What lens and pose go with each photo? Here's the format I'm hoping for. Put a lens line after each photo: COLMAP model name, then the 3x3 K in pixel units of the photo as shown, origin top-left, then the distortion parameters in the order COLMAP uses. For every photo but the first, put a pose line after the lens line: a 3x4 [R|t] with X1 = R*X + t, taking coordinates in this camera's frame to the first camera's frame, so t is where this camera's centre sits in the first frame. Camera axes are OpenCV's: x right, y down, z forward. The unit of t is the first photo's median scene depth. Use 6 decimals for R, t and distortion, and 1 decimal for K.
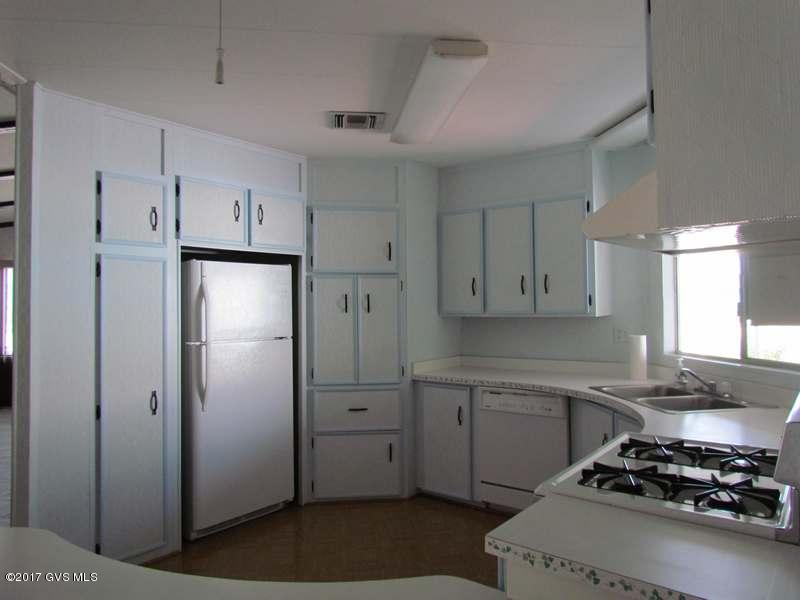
lens RADIAL K [[546.9, 0, 400.0], [0, 546.9, 300.0], [0, 0, 1]] dist [-0.065439, 0.001251]
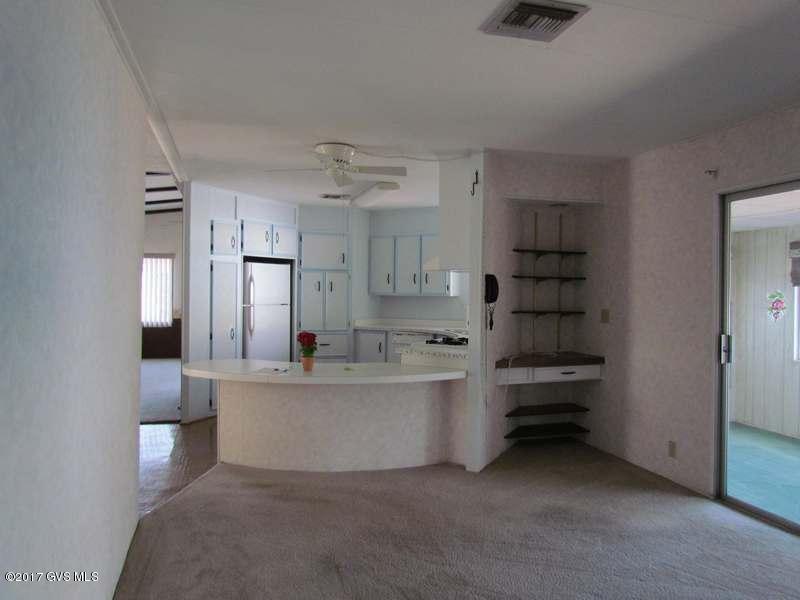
lens RADIAL K [[561.2, 0, 400.0], [0, 561.2, 300.0], [0, 0, 1]] dist [-0.046858, 0.029726]
pose [[0.985976, 0.019235, 0.165776, -0.147014], [-0.024429, 0.999271, 0.029347, -0.010004], [-0.165091, -0.032986, 0.985727, -0.918543]]
